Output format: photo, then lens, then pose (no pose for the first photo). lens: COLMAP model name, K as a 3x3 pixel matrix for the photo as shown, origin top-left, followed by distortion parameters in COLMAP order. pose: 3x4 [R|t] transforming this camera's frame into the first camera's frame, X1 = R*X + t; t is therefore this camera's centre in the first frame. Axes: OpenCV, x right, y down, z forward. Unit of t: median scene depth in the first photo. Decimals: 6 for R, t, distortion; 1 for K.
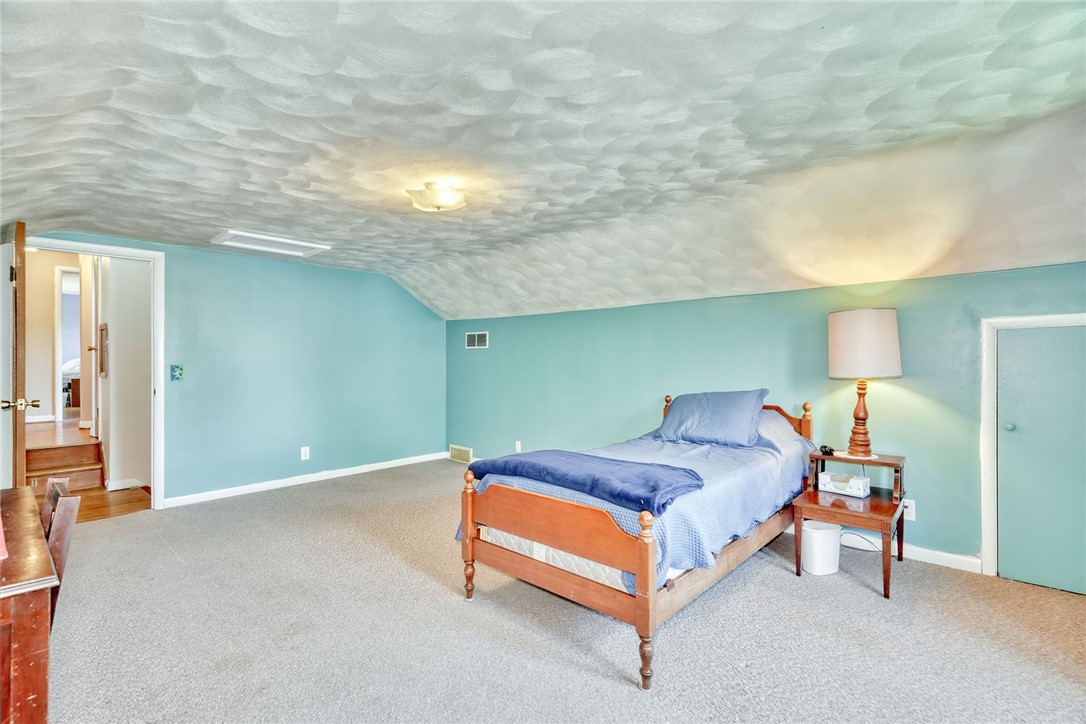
lens RADIAL K [[499.8, 0, 539.9], [0, 499.8, 362.1], [0, 0, 1]] dist [-0.002059, 0.002557]
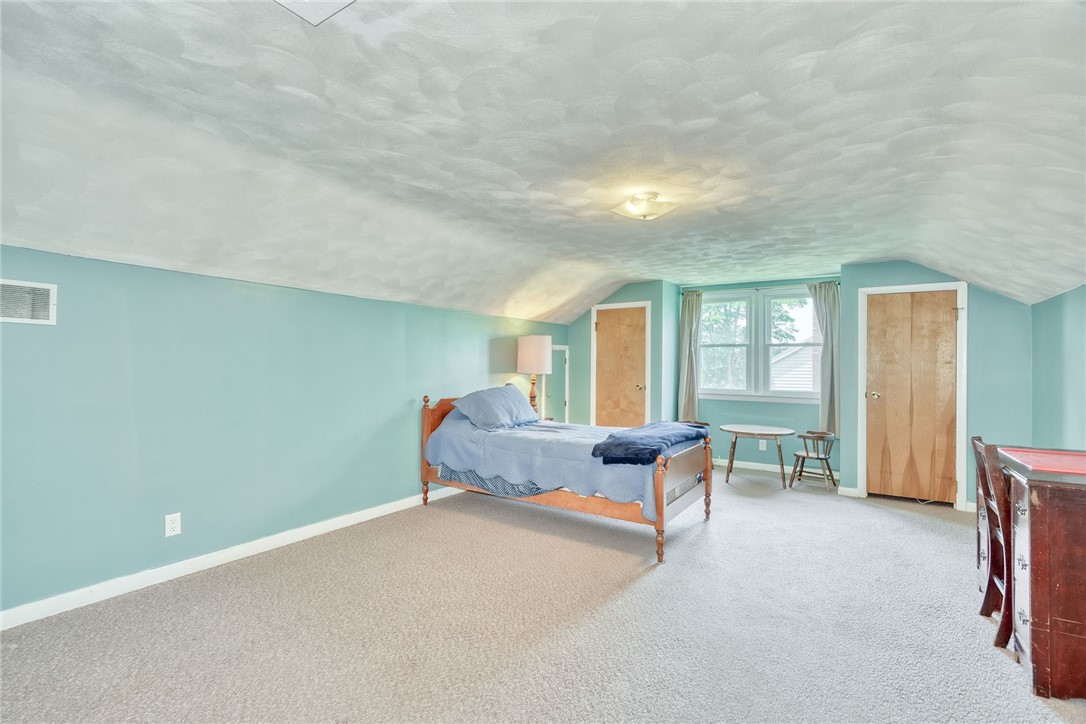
lens RADIAL K [[499.8, 0, 538.0], [0, 499.8, 362.9], [0, 0, 1]] dist [-0.002059, 0.002557]
pose [[-0.164780, 0.008008, 0.986298, -1.221468], [-0.006793, 0.999934, -0.009254, 0.009870], [-0.986307, -0.008225, -0.164714, 1.421738]]
